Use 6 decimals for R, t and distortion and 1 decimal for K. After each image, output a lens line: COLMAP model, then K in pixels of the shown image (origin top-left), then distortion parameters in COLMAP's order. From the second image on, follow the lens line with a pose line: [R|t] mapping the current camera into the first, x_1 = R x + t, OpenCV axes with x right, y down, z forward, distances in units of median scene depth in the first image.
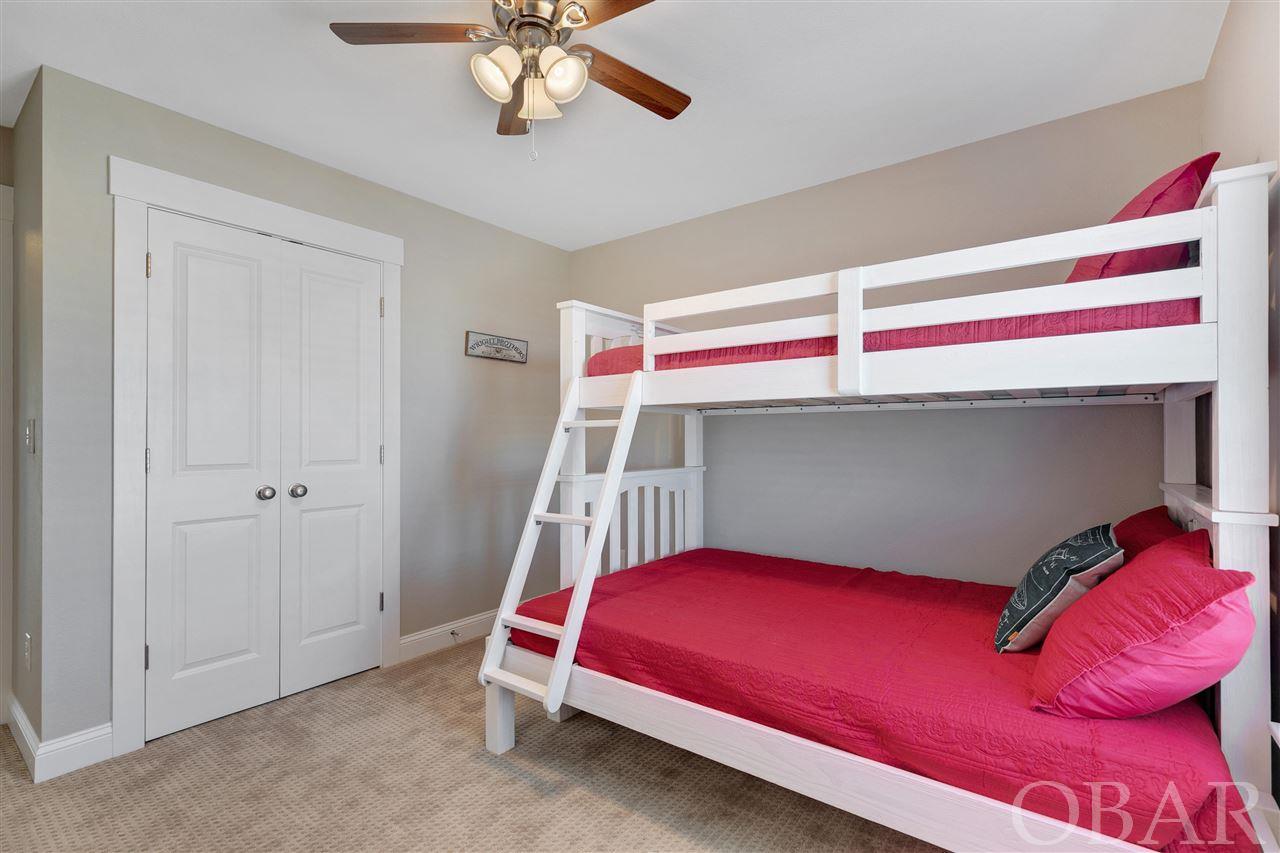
lens RADIAL K [[588.7, 0, 640.3], [0, 588.7, 430.7], [0, 0, 1]] dist [0.002386, 0.000034]
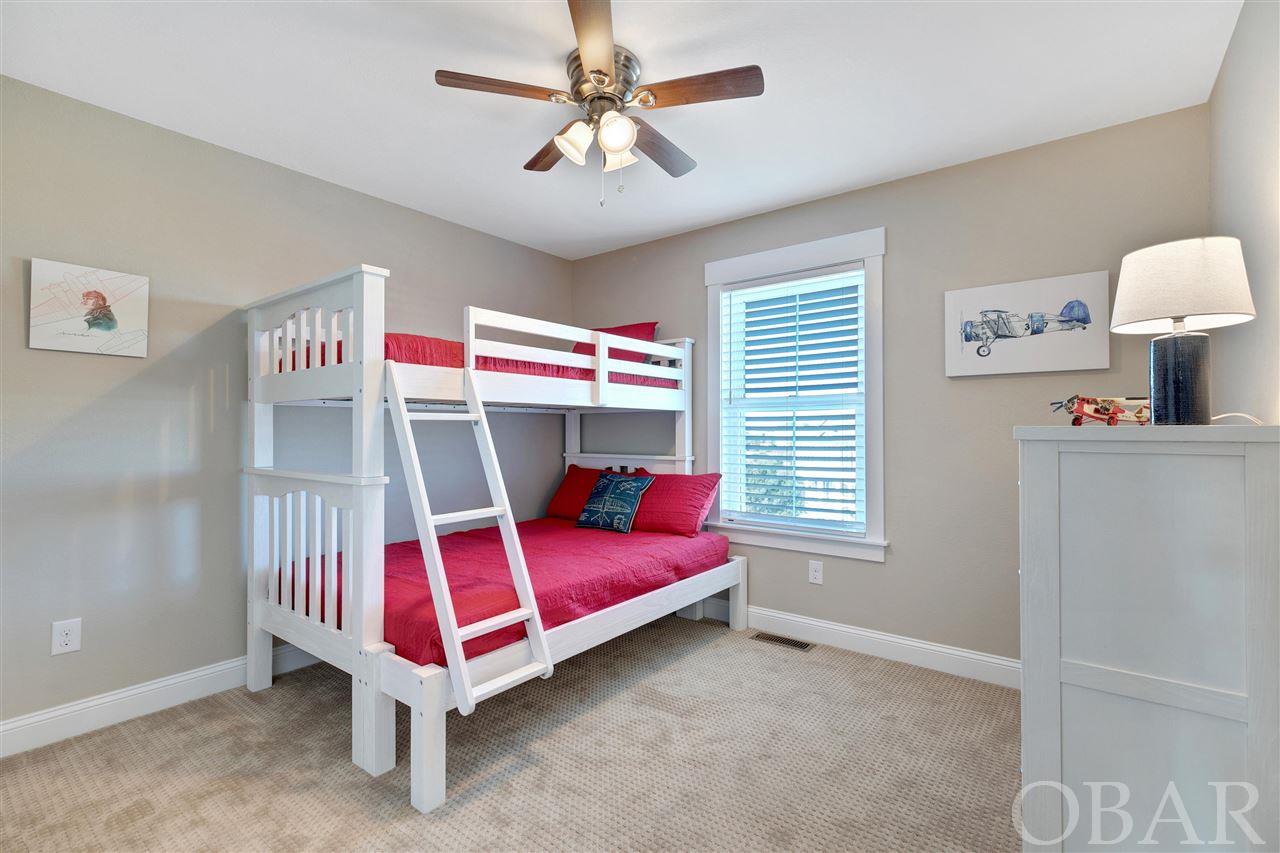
lens RADIAL K [[588.7, 0, 639.1], [0, 588.7, 424.7], [0, 0, 1]] dist [0.002386, 0.000034]
pose [[-0.000705, 0.011439, 0.999934, -1.242772], [-0.005487, 0.999919, -0.011442, 0.012343], [-0.999985, -0.005495, -0.000643, 0.816771]]
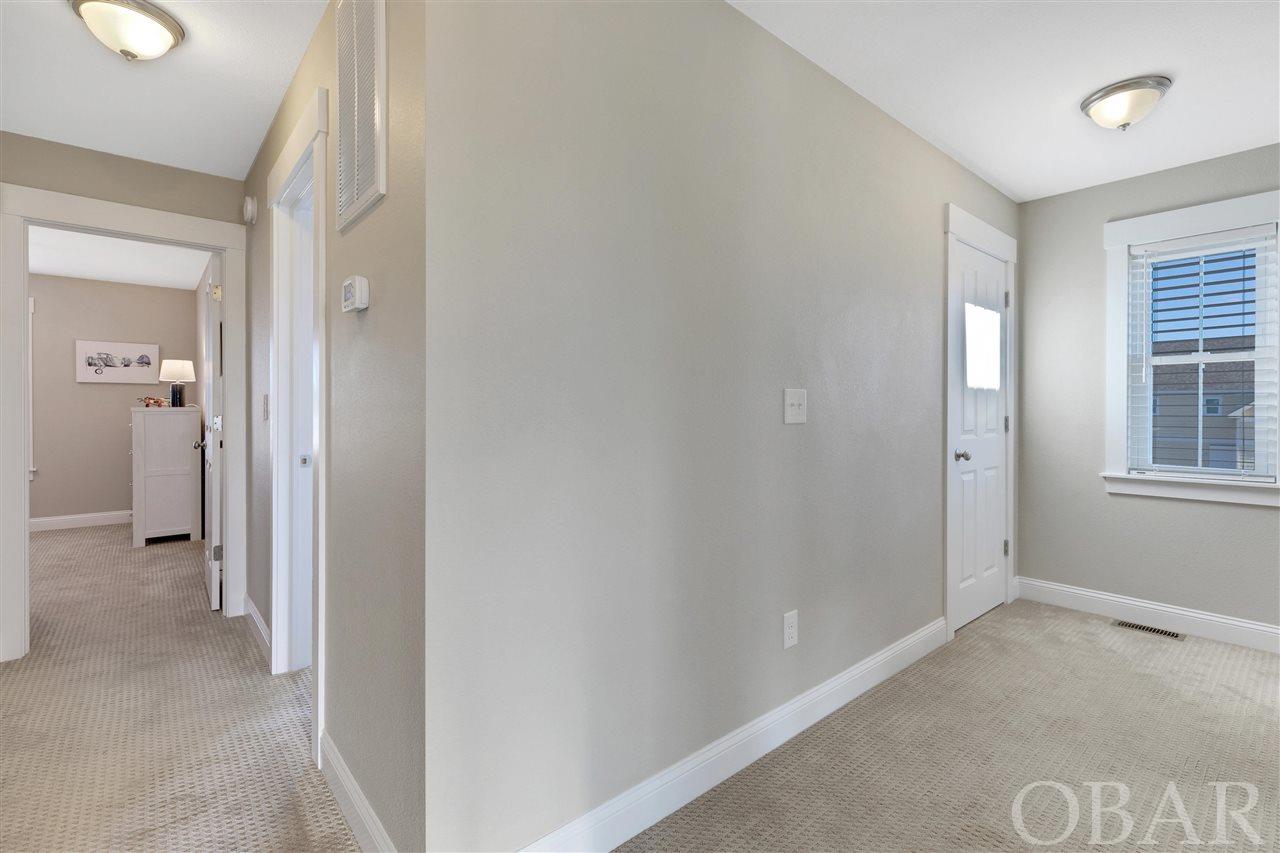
lens RADIAL K [[588.7, 0, 635.7], [0, 588.7, 419.3], [0, 0, 1]] dist [0.002386, 0.000034]
pose [[-0.975886, 0.002084, 0.218271, -2.820621], [0.003630, 0.999971, 0.006685, 0.039959], [-0.218251, 0.007316, -0.975865, 2.064196]]
